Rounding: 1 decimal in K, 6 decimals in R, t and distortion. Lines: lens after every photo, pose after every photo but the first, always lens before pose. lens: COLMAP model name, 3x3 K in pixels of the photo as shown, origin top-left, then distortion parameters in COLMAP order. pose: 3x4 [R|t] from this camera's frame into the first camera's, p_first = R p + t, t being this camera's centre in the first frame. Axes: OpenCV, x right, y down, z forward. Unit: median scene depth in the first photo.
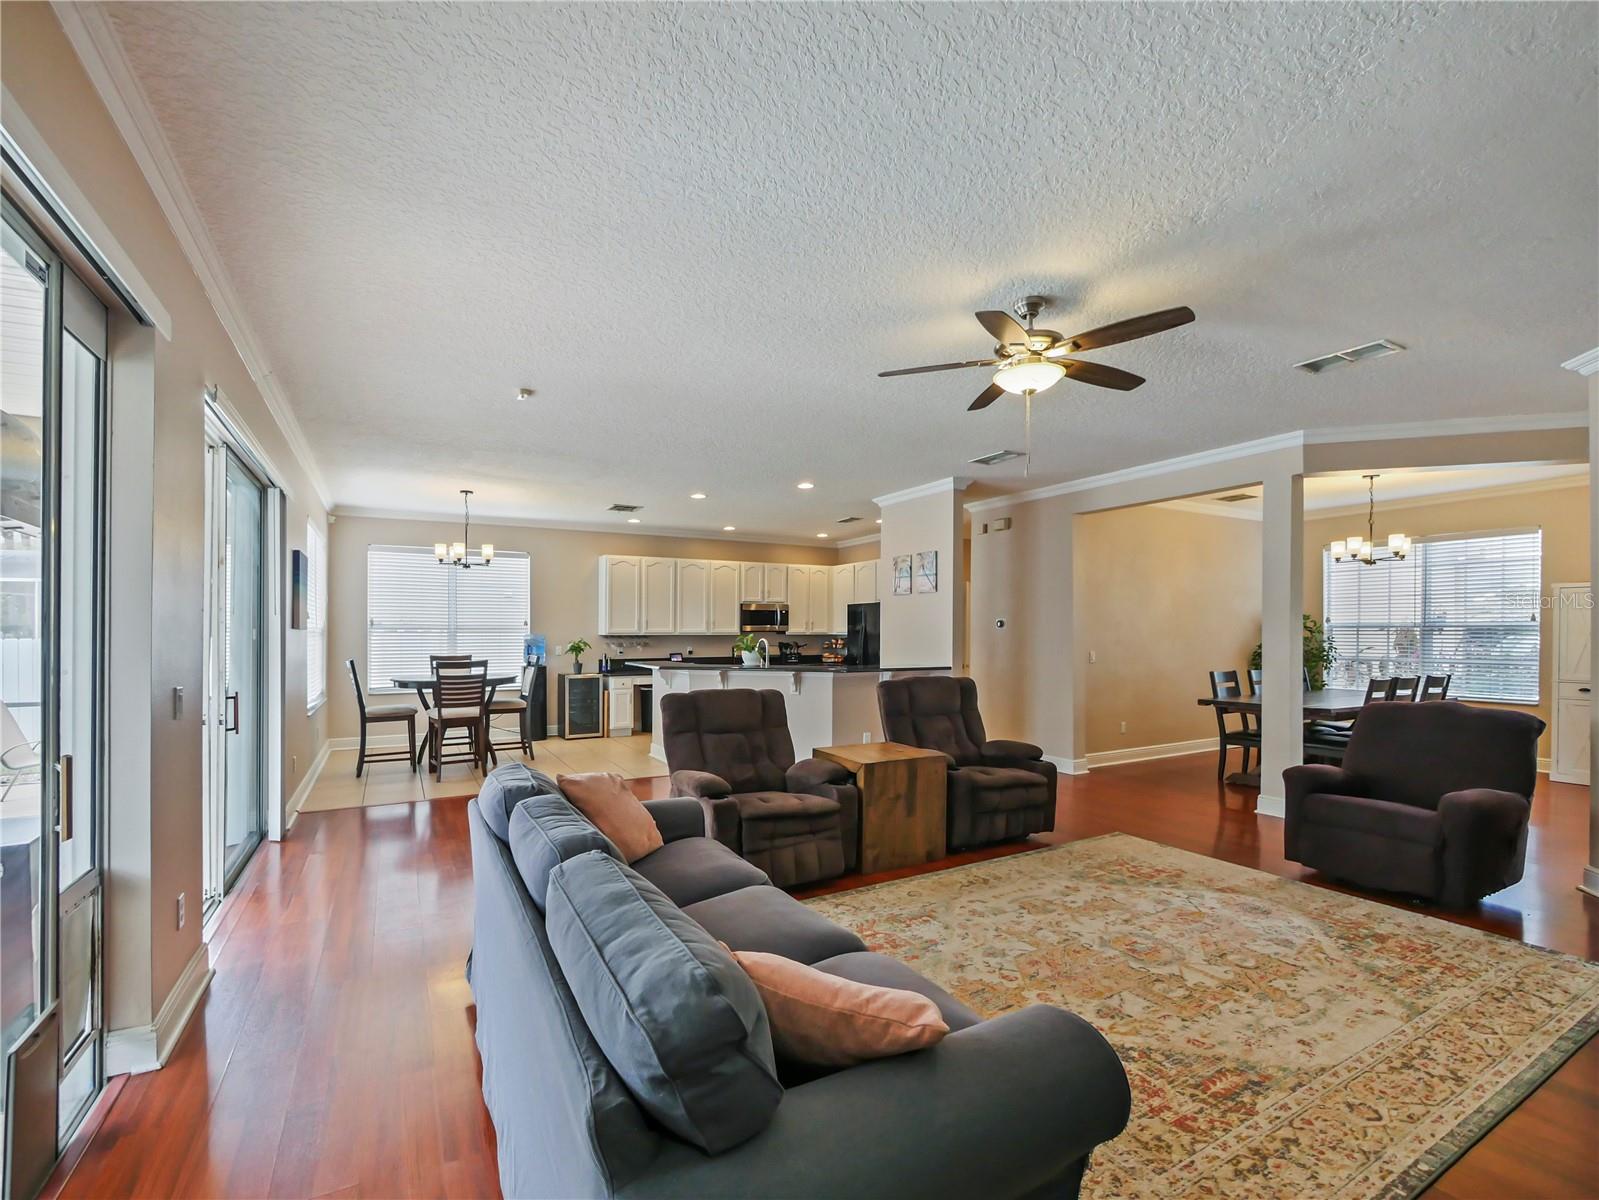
lens RADIAL K [[695.2, 0, 778.5], [0, 695.2, 632.4], [0, 0, 1]] dist [-0.003631, 0.000040]
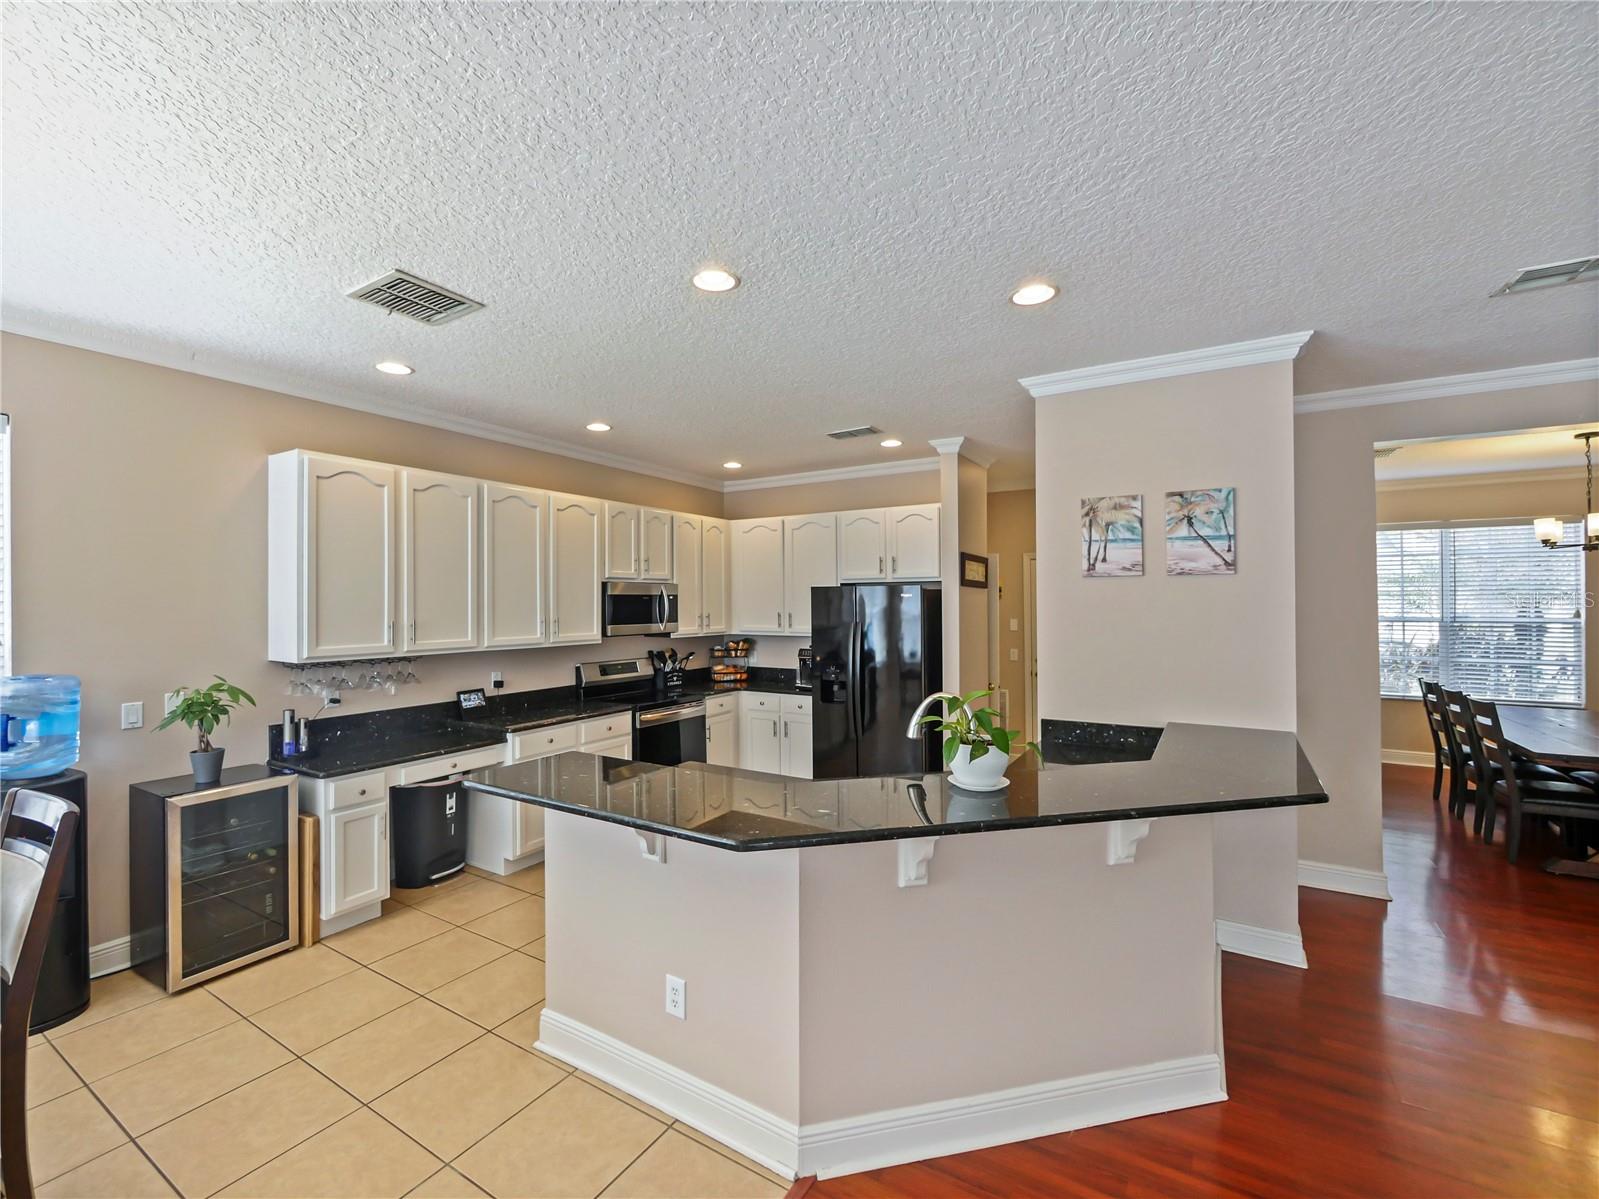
lens RADIAL K [[695.2, 0, 805.0], [0, 695.2, 602.5], [0, 0, 1]] dist [-0.003631, 0.000040]
pose [[0.863342, -0.001251, 0.504617, -0.256032], [0.003049, 0.999992, -0.002738, -0.034714], [-0.504609, 0.003903, 0.863339, 0.681467]]
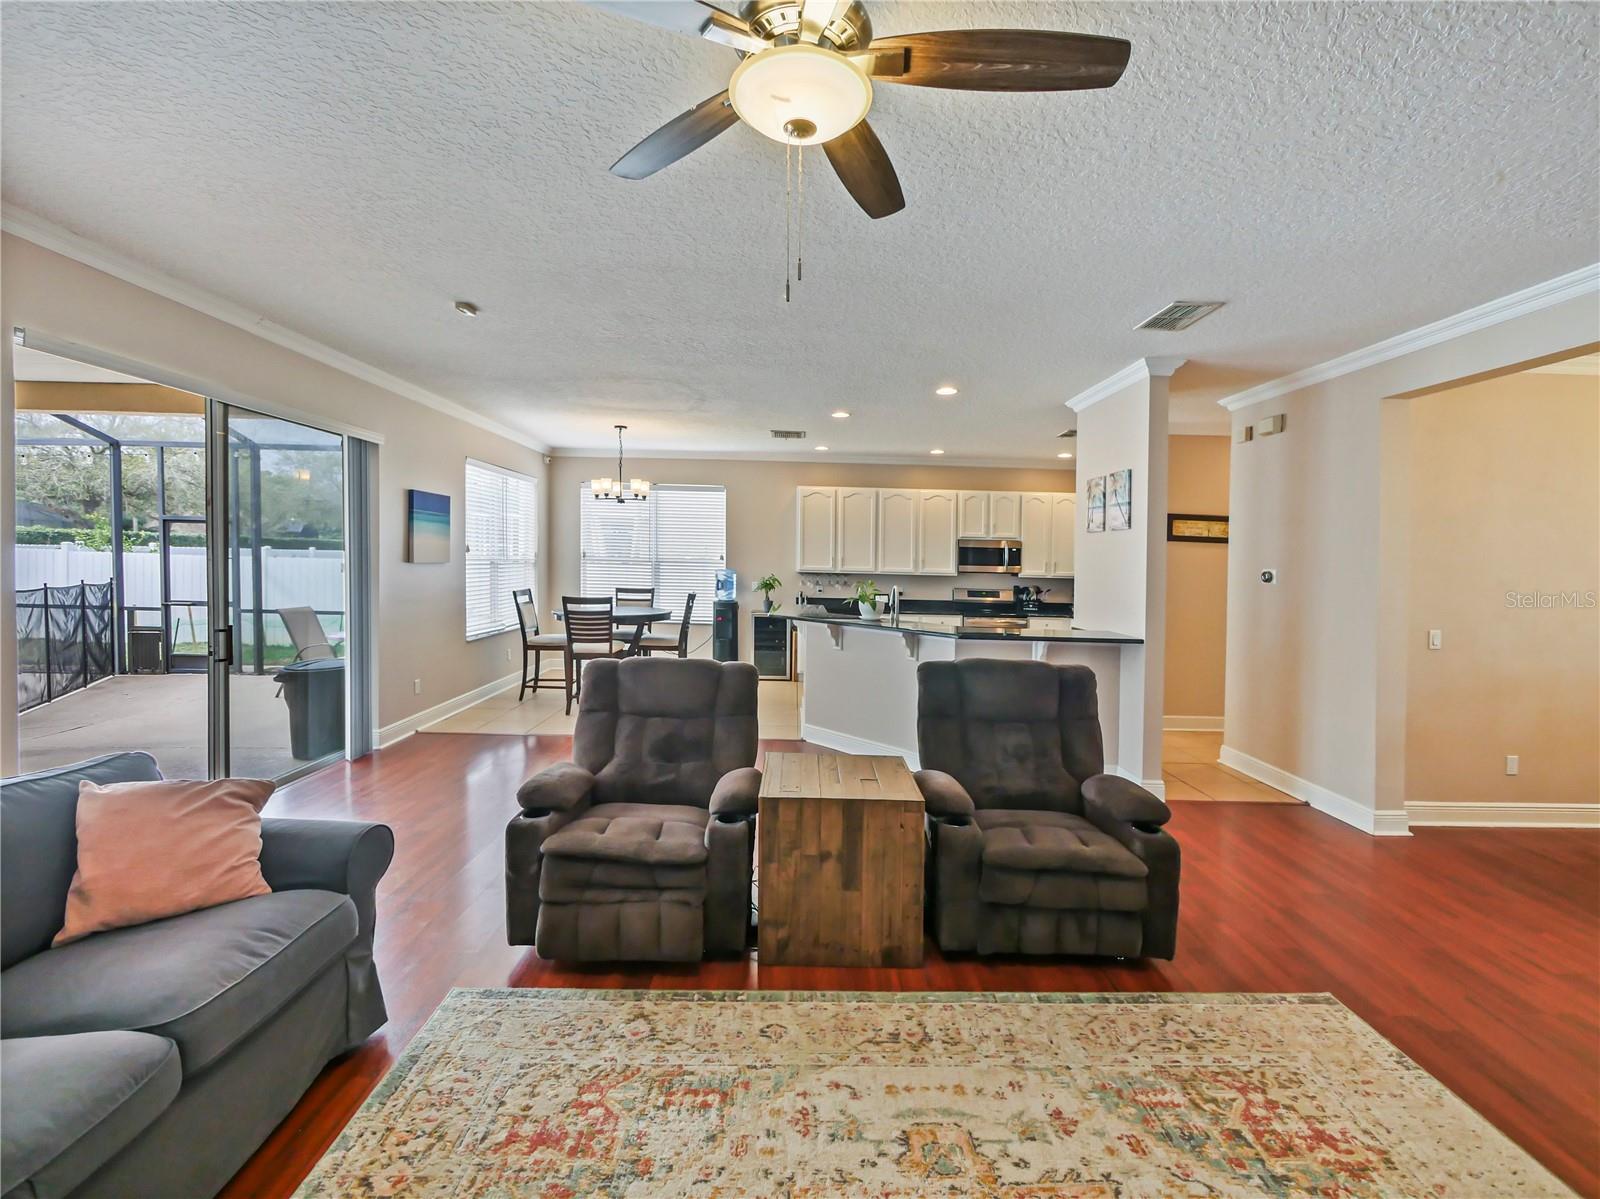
lens RADIAL K [[695.7, 0, 783.0], [0, 695.7, 560.5], [0, 0, 1]] dist [-0.003631, 0.000040]
pose [[0.888038, 0.024644, -0.459110, 0.226781], [-0.026083, 0.999655, 0.003206, -0.019033], [0.459030, 0.009128, 0.888374, 0.219971]]
